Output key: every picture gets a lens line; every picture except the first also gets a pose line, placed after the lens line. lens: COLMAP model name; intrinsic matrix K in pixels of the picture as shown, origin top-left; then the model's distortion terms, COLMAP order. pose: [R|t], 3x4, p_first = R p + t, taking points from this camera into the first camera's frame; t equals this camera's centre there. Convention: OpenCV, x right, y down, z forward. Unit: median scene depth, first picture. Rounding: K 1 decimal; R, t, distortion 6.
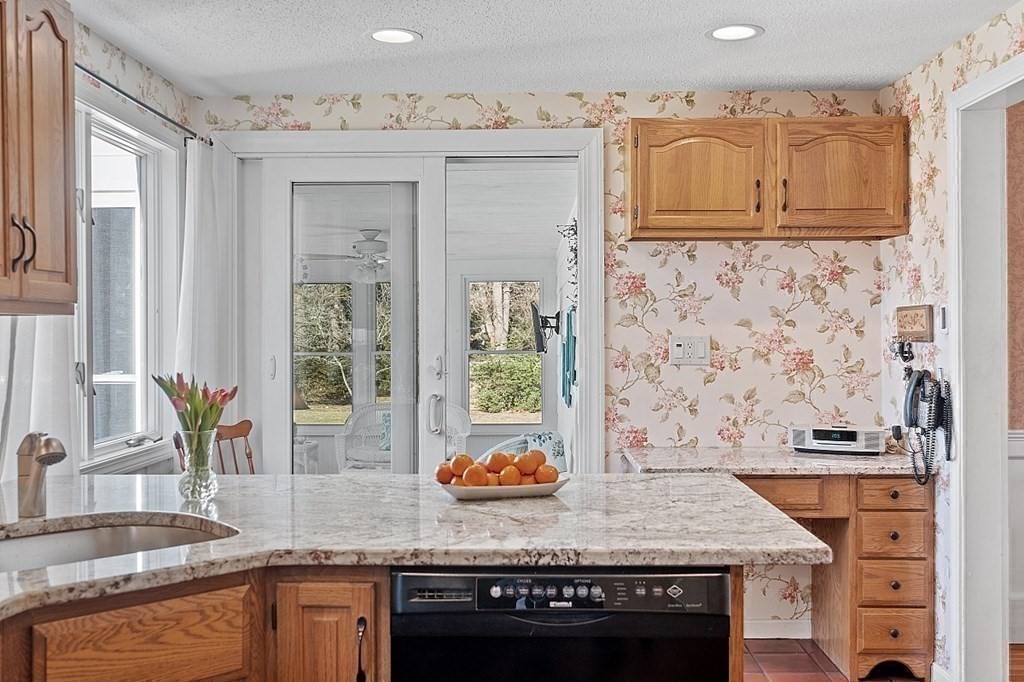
lens RADIAL K [[1008.0, 0, 510.4], [0, 1008.0, 333.0], [0, 0, 1]] dist [0.004986, 0.000000]
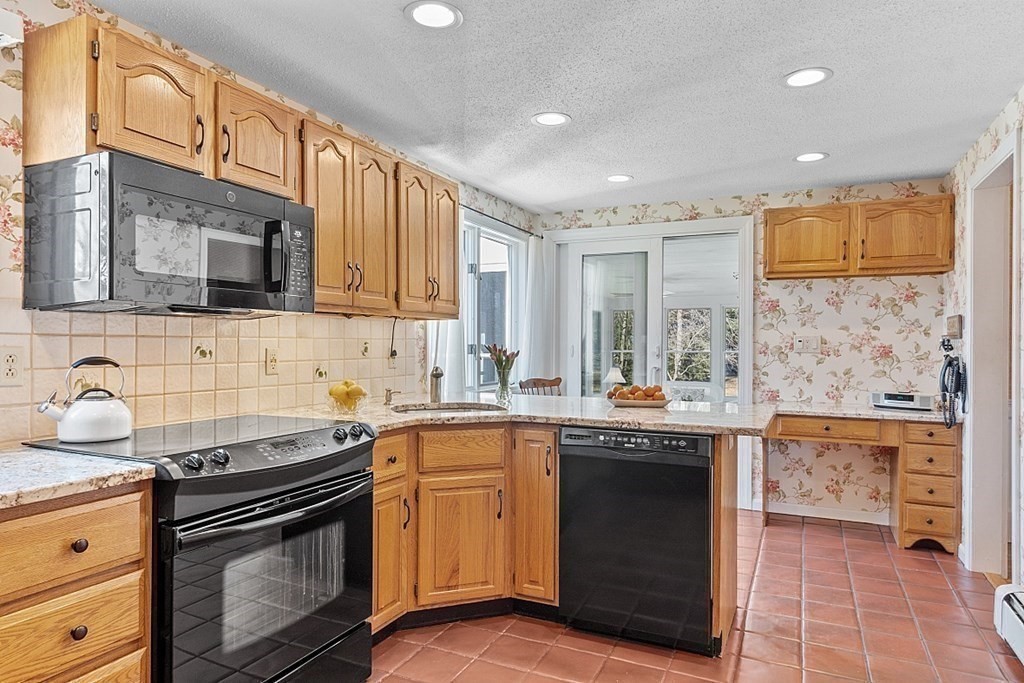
lens RADIAL K [[615.2, 0, 514.4], [0, 615.2, 345.0], [0, 0, 1]] dist [0.018624, 0.003822]
pose [[0.915659, 0.012202, -0.401770, 0.160749], [-0.010872, 0.999925, 0.005591, 0.020050], [0.401808, -0.000751, 0.915724, -0.150420]]
